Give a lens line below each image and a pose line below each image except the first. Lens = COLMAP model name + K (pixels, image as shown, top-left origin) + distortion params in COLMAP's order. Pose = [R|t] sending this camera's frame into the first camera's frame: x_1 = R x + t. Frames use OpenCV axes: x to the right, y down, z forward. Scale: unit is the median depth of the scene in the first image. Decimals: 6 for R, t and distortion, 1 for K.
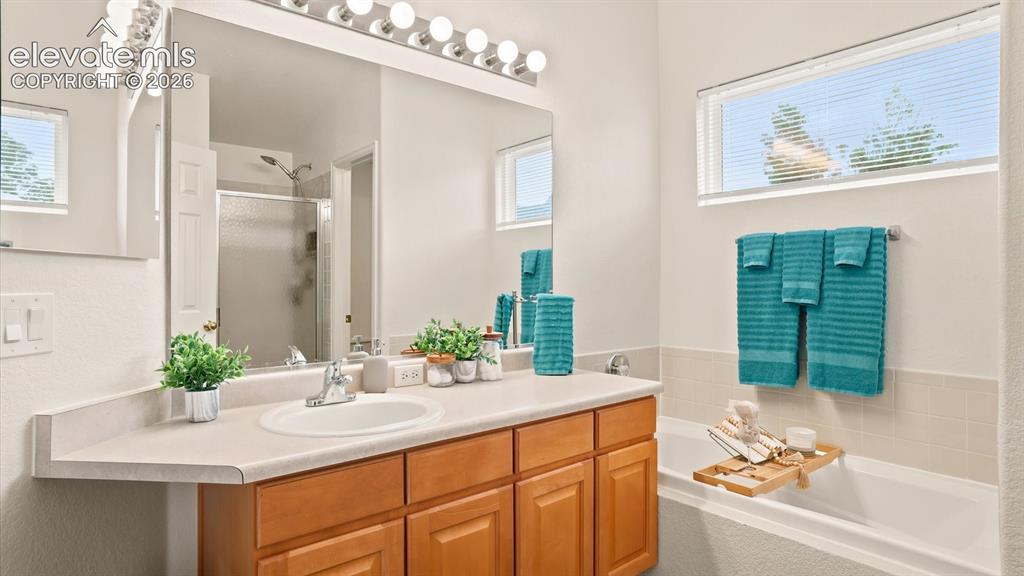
lens RADIAL K [[559.3, 0, 516.3], [0, 559.3, 285.5], [0, 0, 1]] dist [0.002783, 0.000482]
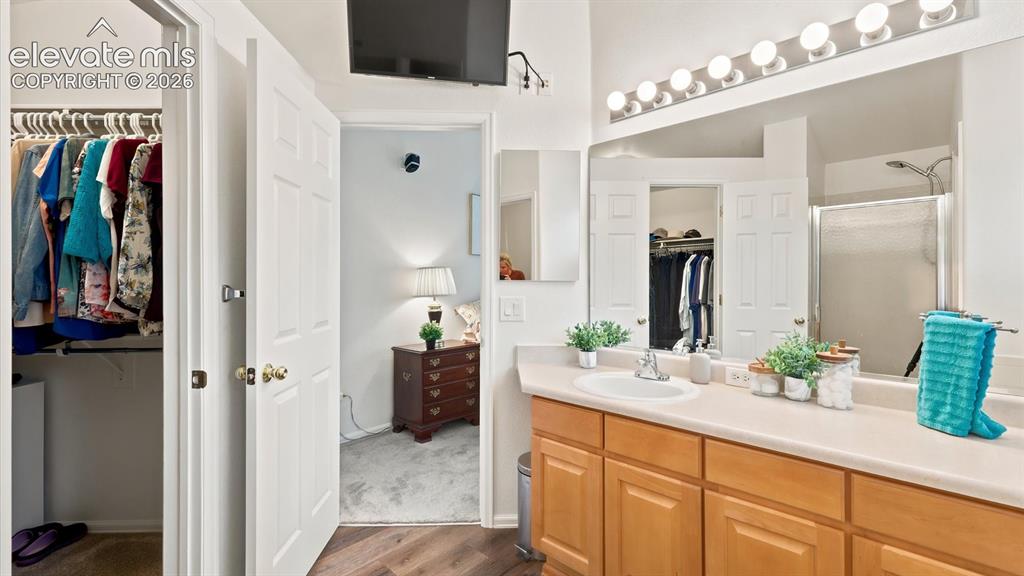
lens RADIAL K [[440.3, 0, 516.7], [0, 440.3, 283.4], [0, 0, 1]] dist [0.010022, -0.000470]
pose [[0.107333, 0.009777, -0.994175, 0.665035], [0.004914, 0.999934, 0.010364, -0.042969], [0.994211, -0.005998, 0.107278, 0.461194]]
